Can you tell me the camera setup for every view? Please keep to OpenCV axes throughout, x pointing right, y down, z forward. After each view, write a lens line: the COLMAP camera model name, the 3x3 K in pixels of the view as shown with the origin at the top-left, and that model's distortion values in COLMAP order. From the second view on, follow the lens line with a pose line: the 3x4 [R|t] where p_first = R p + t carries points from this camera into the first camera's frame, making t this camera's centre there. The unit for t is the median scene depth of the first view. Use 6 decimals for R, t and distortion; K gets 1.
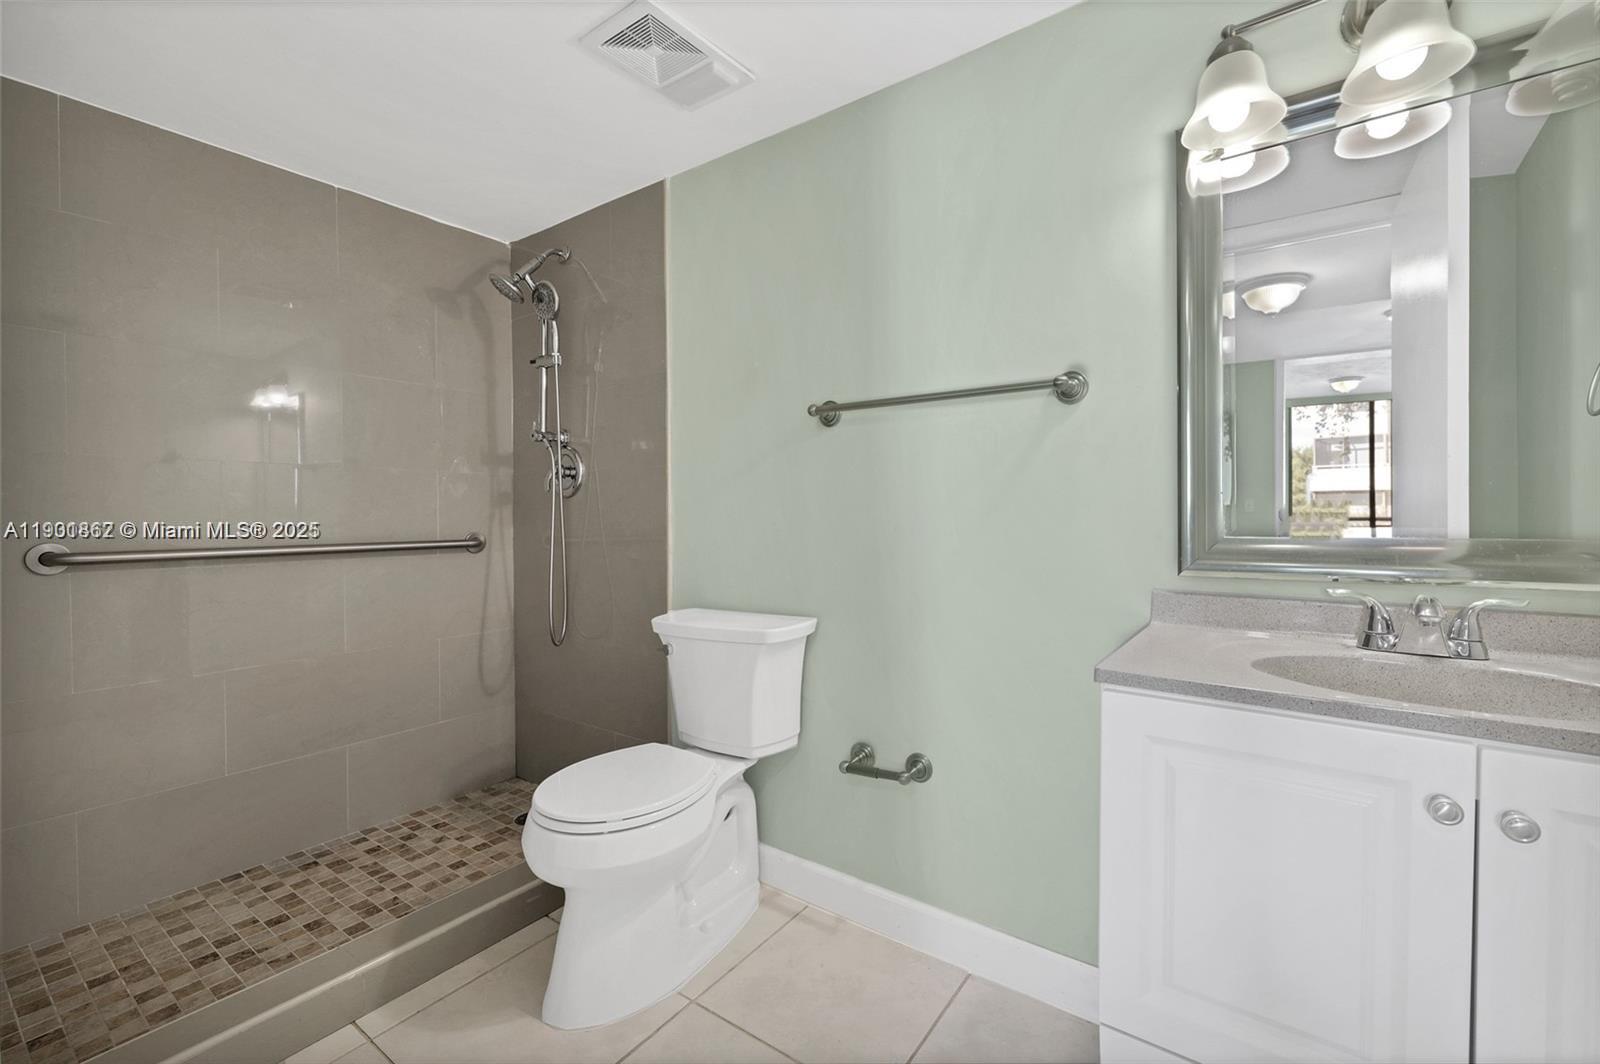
lens RADIAL K [[680.6, 0, 801.0], [0, 680.6, 518.4], [0, 0, 1]] dist [-0.002269, -0.000268]
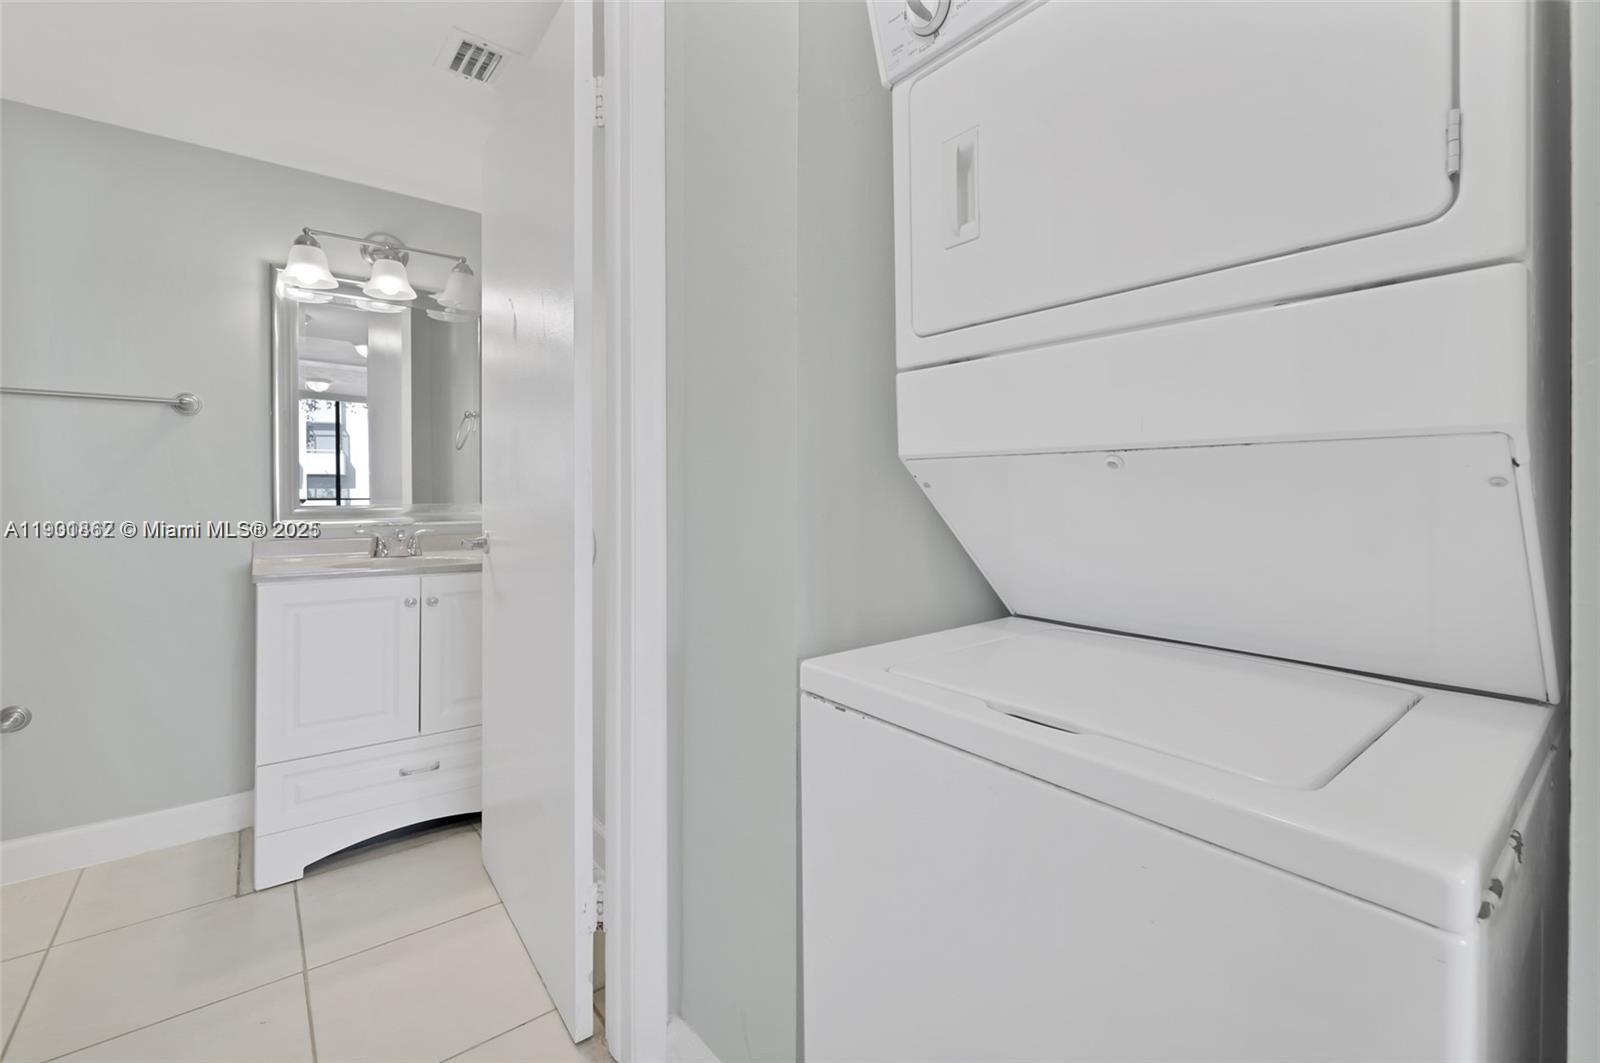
lens RADIAL K [[688.1, 0, 803.0], [0, 688.1, 502.3], [0, 0, 1]] dist [-0.001597, 0.000128]
pose [[0.262106, -0.007648, 0.965009, -0.793437], [0.003094, 0.999970, 0.007084, 0.010084], [-0.965034, 0.001129, 0.262122, -0.758848]]
